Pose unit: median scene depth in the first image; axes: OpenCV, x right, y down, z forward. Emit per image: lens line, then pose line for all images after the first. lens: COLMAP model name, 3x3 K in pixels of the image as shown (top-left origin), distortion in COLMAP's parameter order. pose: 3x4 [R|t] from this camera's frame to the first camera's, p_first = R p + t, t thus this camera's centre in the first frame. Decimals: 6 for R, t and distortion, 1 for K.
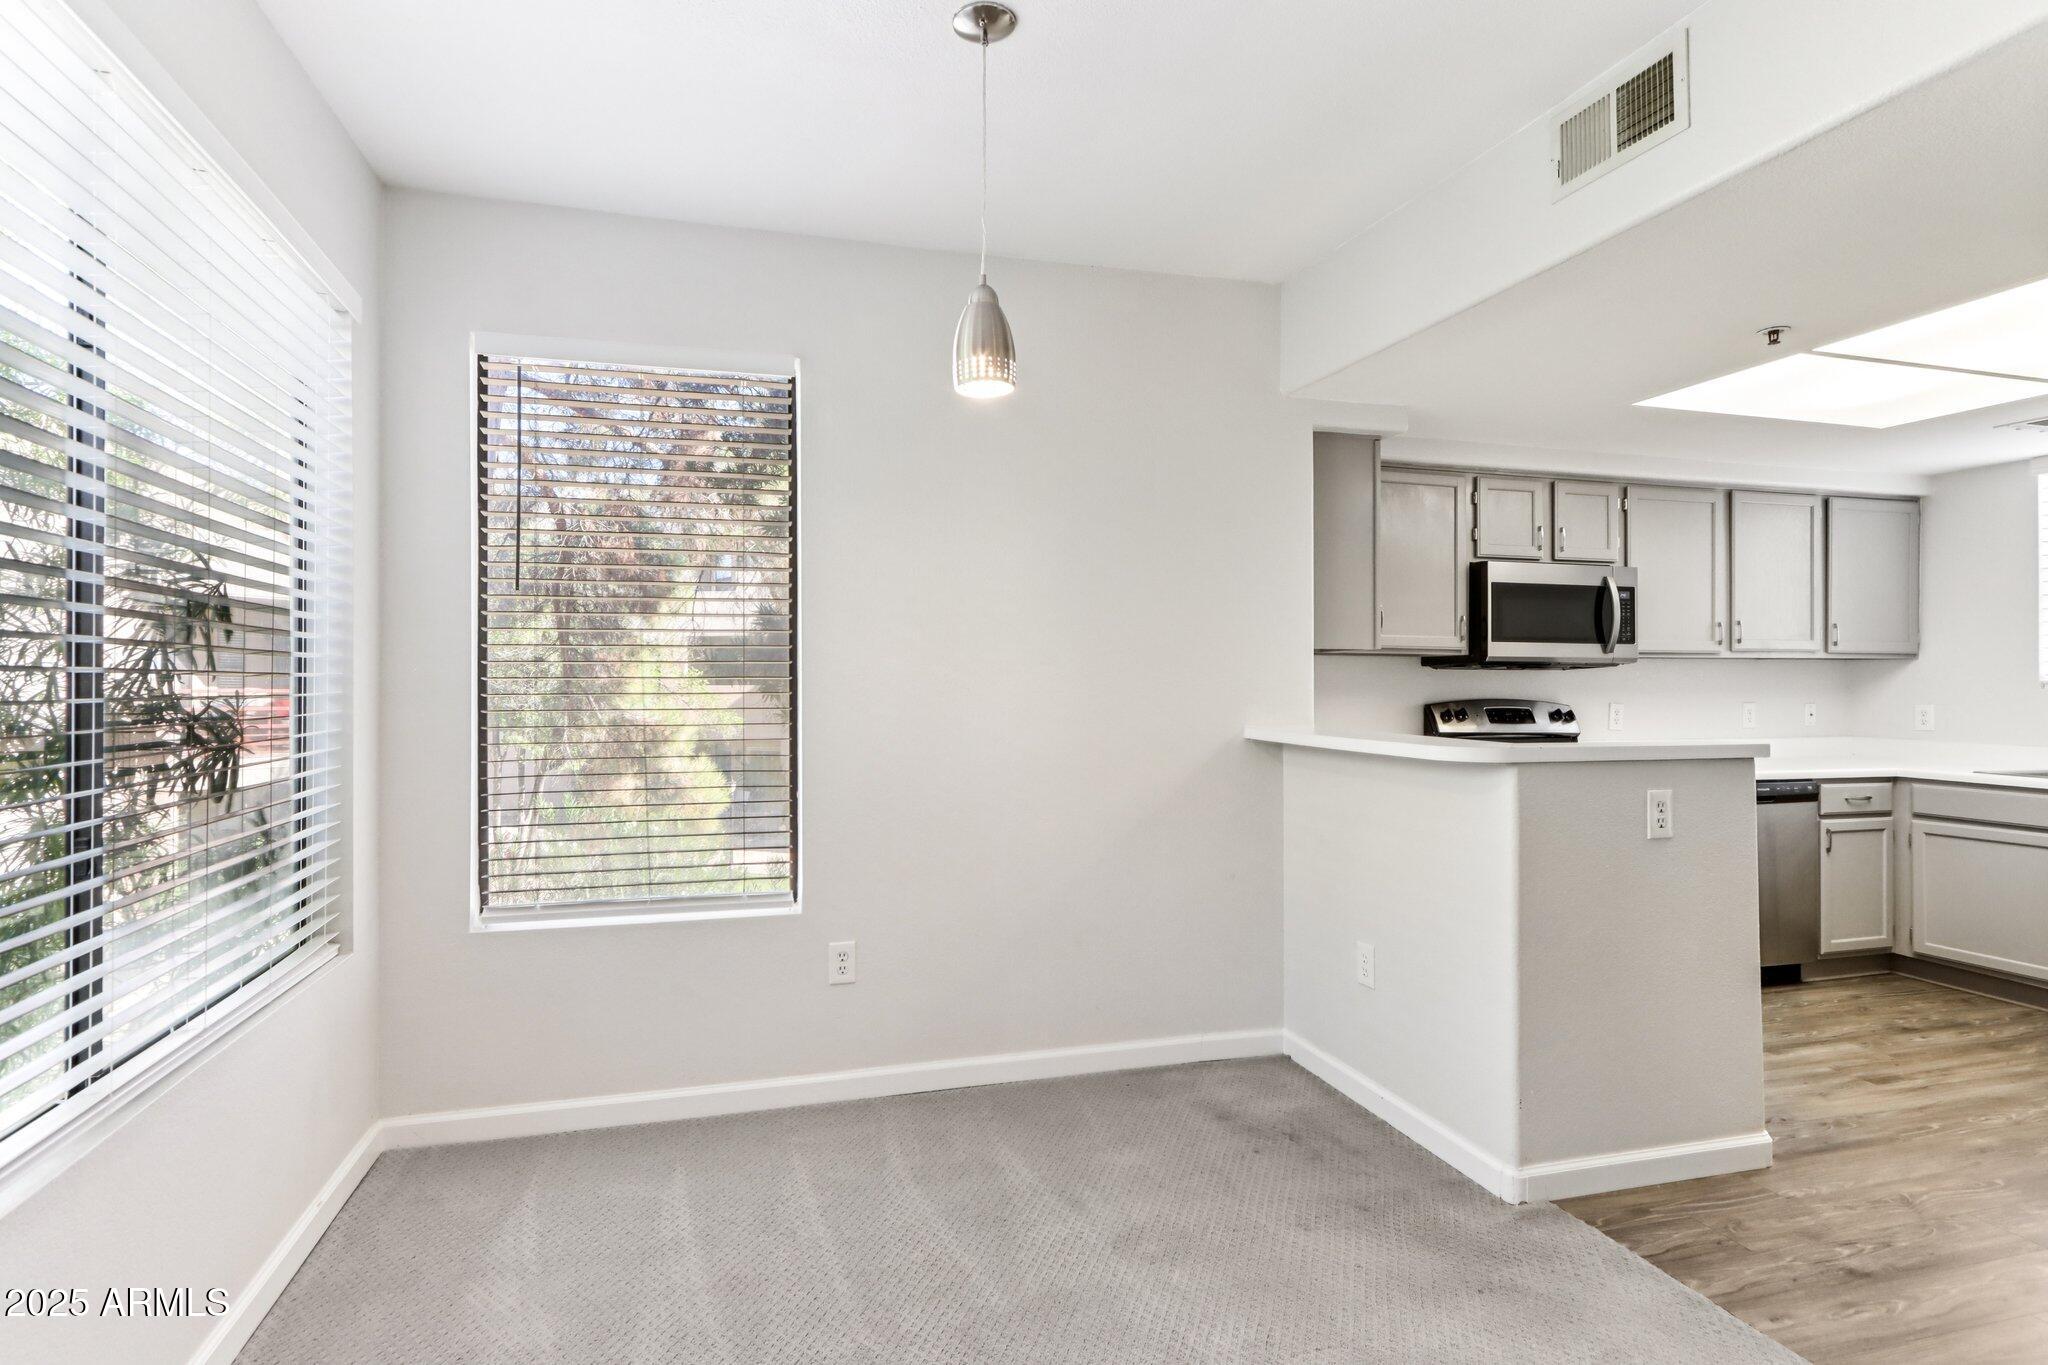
lens RADIAL K [[1009.8, 0, 1015.1], [0, 1009.8, 691.9], [0, 0, 1]] dist [0.001438, 0.000592]
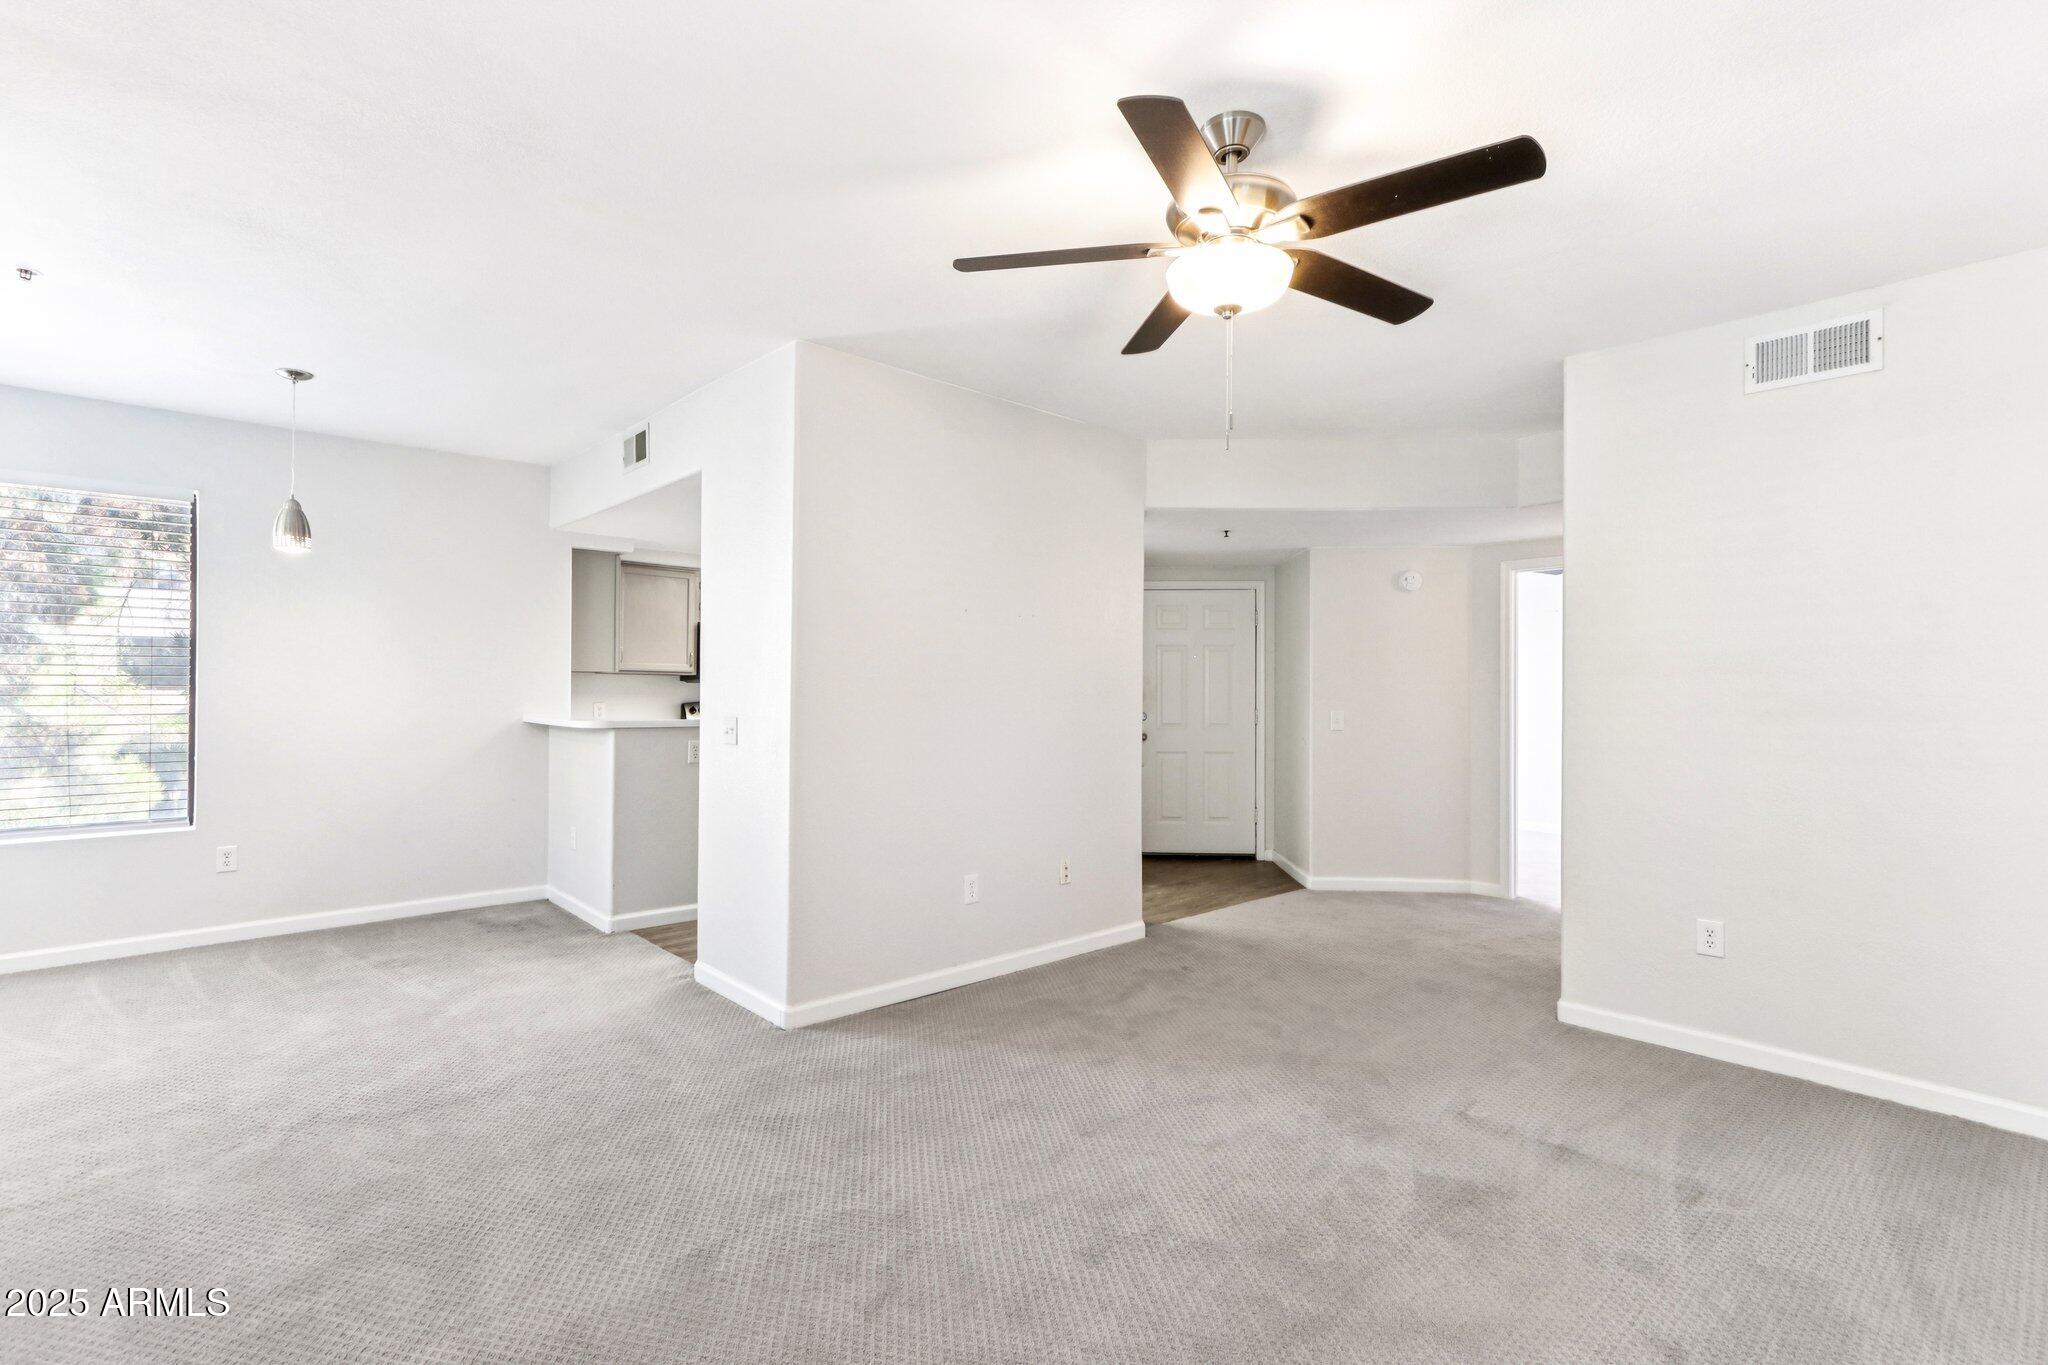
lens RADIAL K [[945.2, 0, 1024.0], [0, 945.2, 682.5], [0, 0, 1]] dist [0.000302, -0.000141]
pose [[0.900623, 0.010040, 0.434486, 0.294438], [-0.002573, 0.999839, -0.017770, 0.005404], [-0.434594, 0.014886, 0.900503, -0.859421]]
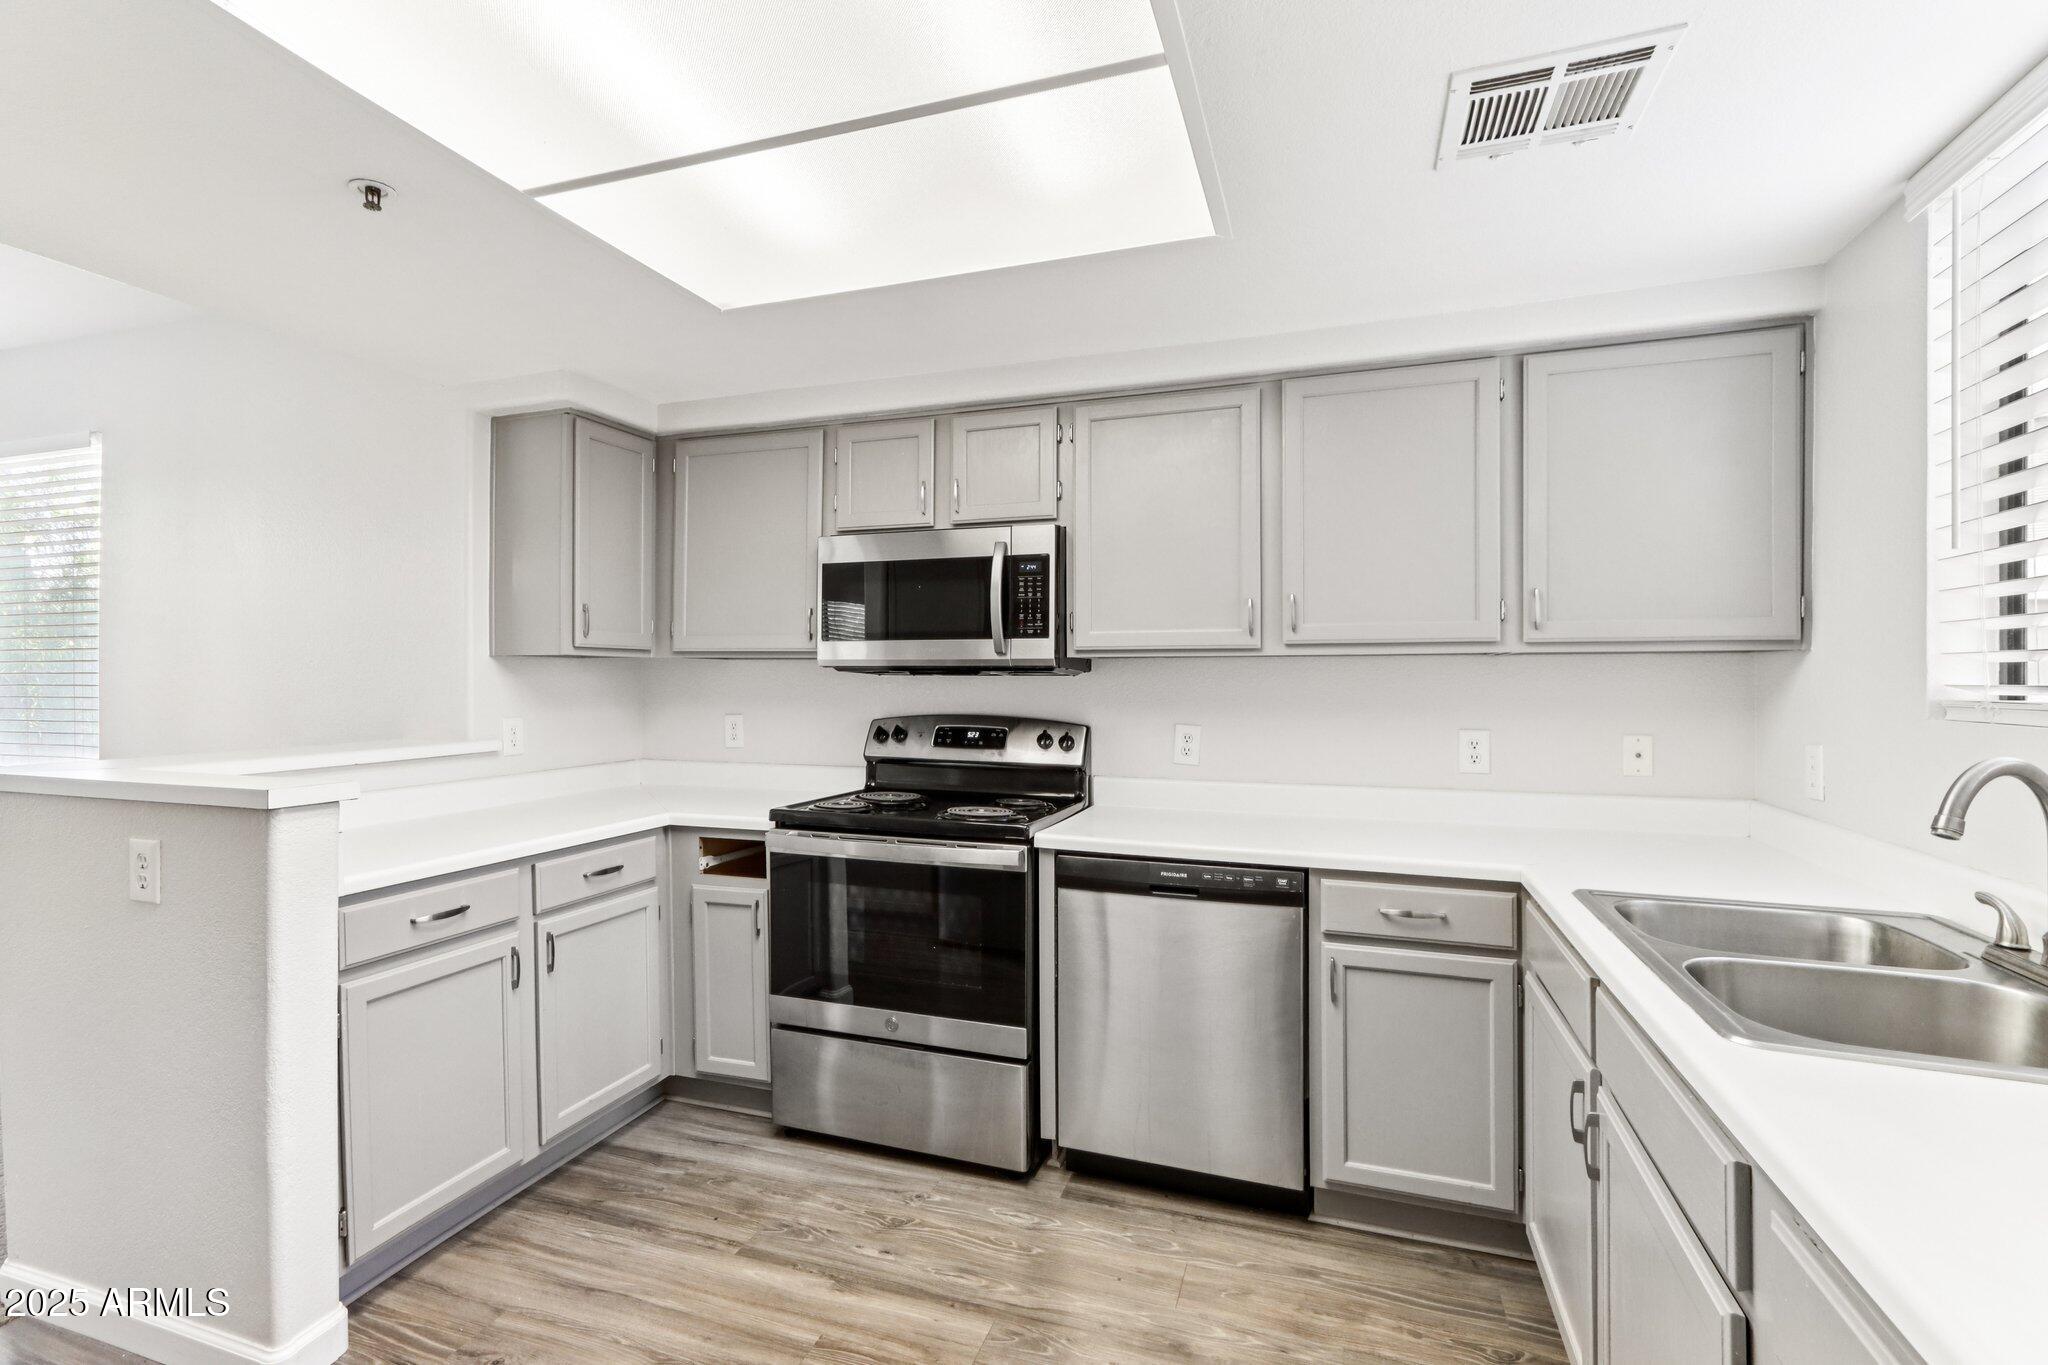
lens RADIAL K [[945.2, 0, 1024.0], [0, 945.2, 682.5], [0, 0, 1]] dist [0.000302, -0.000141]
pose [[0.818469, 0.002252, -0.574546, 1.195142], [-0.005040, 0.999982, -0.003259, -0.019030], [0.574528, 0.005563, 0.818466, 0.586762]]
